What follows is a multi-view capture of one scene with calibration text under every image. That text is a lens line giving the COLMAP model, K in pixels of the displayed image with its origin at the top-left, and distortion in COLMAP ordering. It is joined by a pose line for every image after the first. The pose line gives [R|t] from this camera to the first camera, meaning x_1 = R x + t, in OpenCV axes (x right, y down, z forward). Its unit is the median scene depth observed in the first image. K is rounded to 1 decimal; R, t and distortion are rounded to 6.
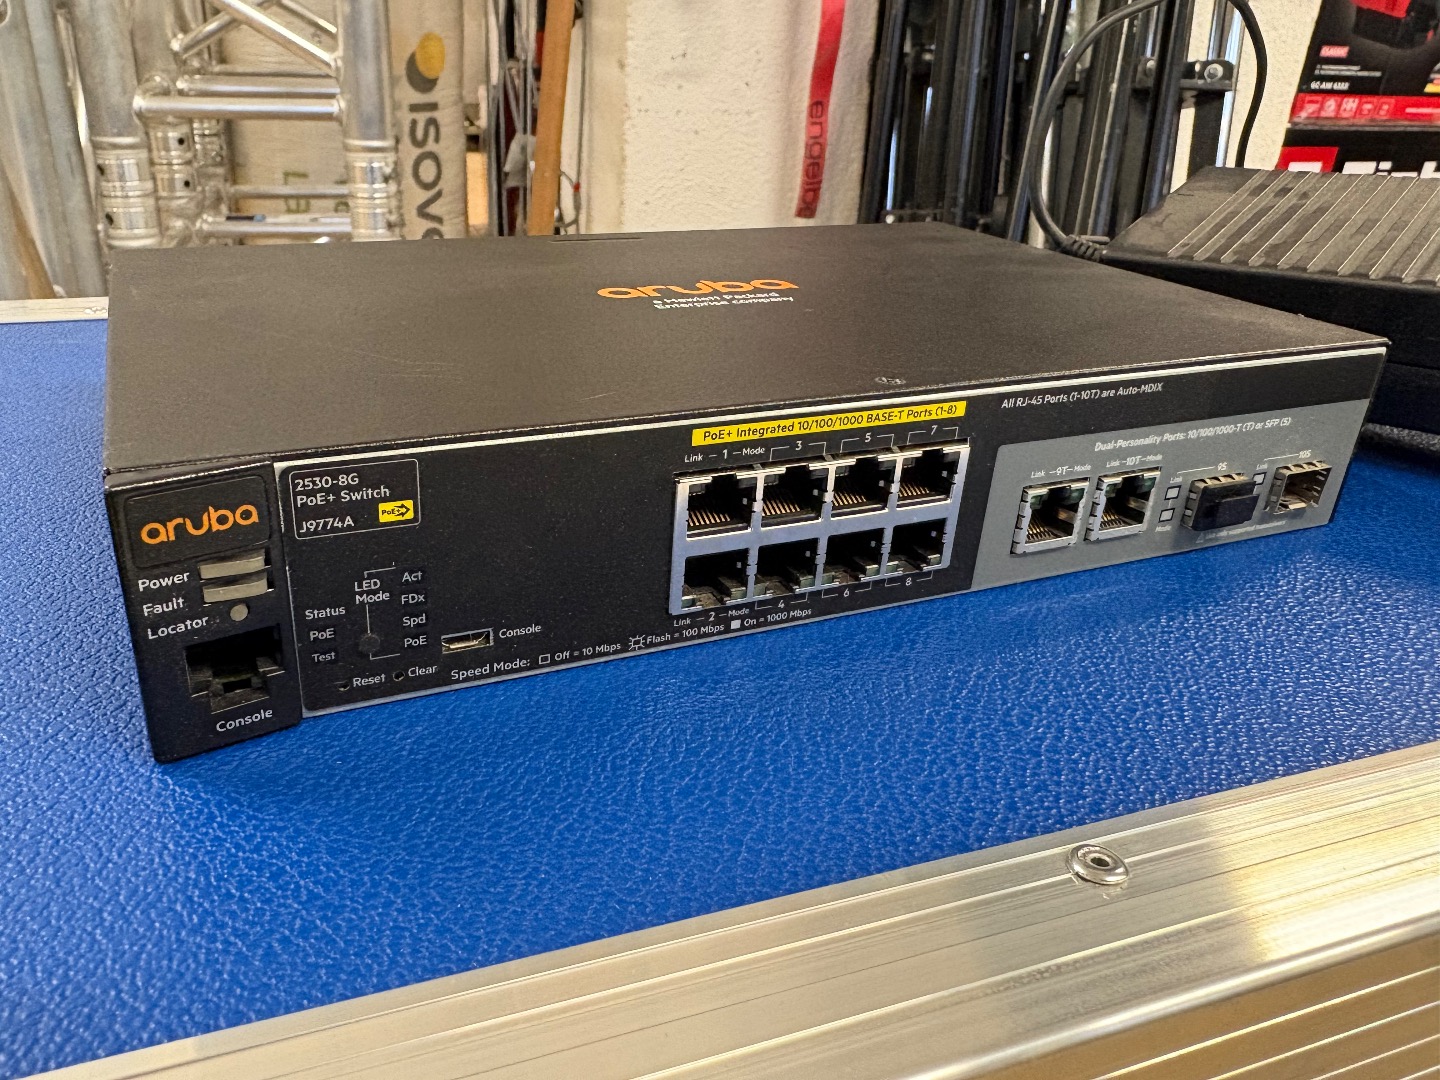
lens RADIAL K [[1068.2, 0, 643.5], [0, 1068.2, 533.3], [0, 0, 1]] dist [-0.021037, 0.000928]
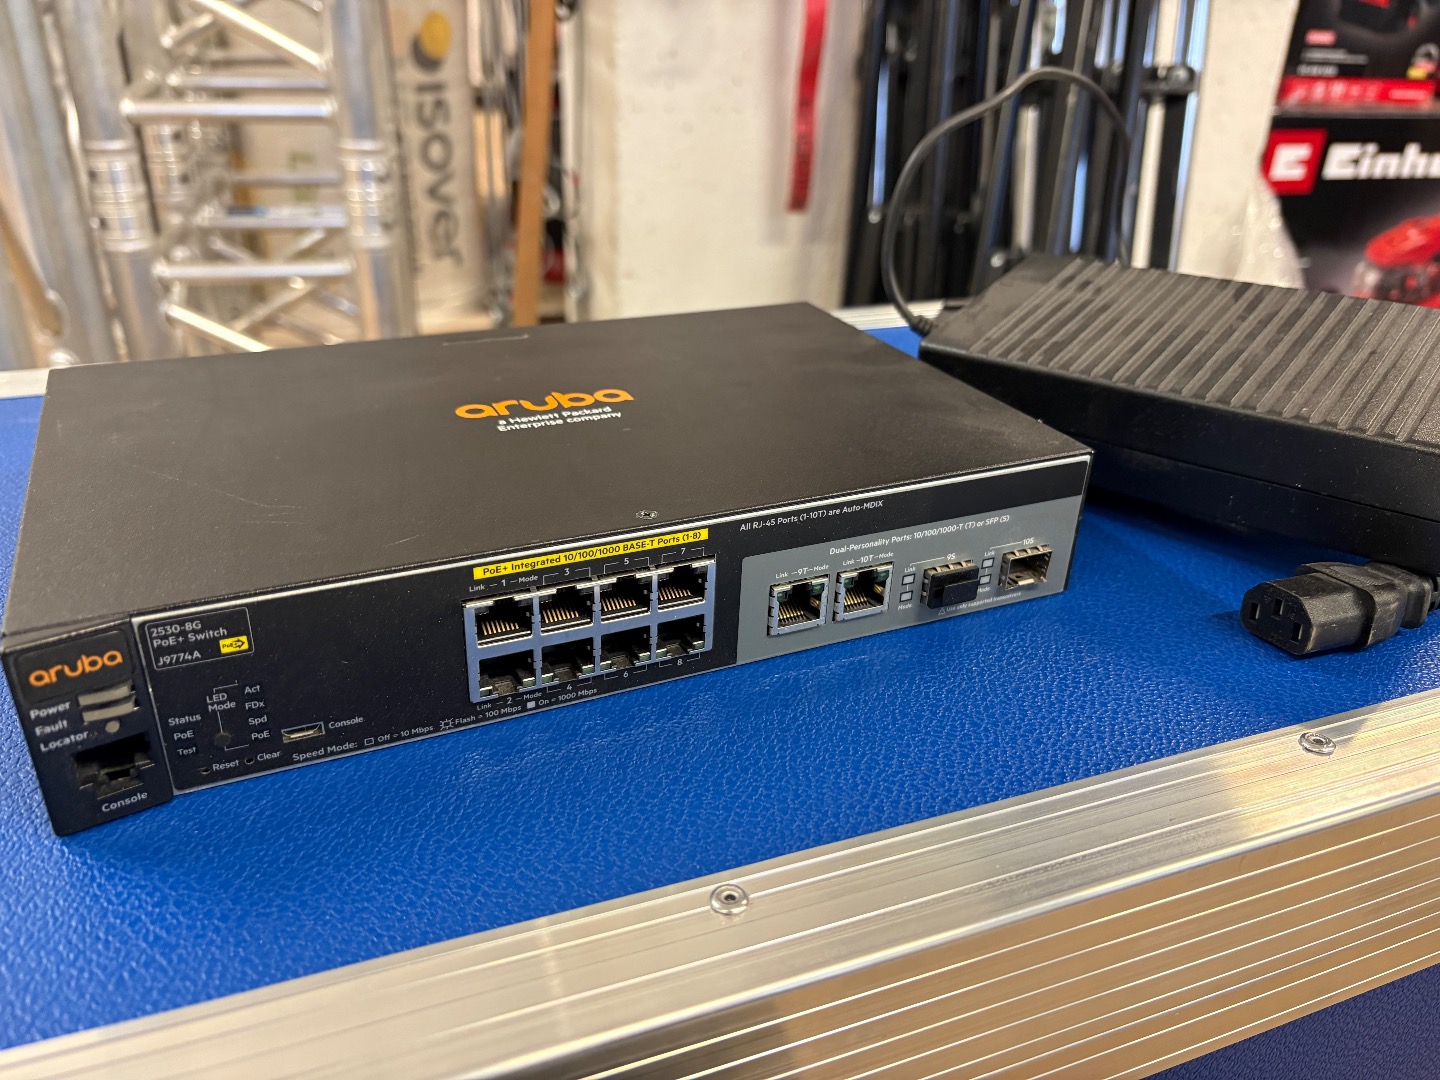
lens RADIAL K [[1088.9, 0, 735.2], [0, 1088.9, 527.6], [0, 0, 1]] dist [-0.002091, -0.031423]
pose [[0.999158, -0.015775, 0.037877, 0.243055], [0.014565, 0.999382, 0.031992, -0.141464], [-0.038358, -0.031413, 0.998770, -0.266390]]
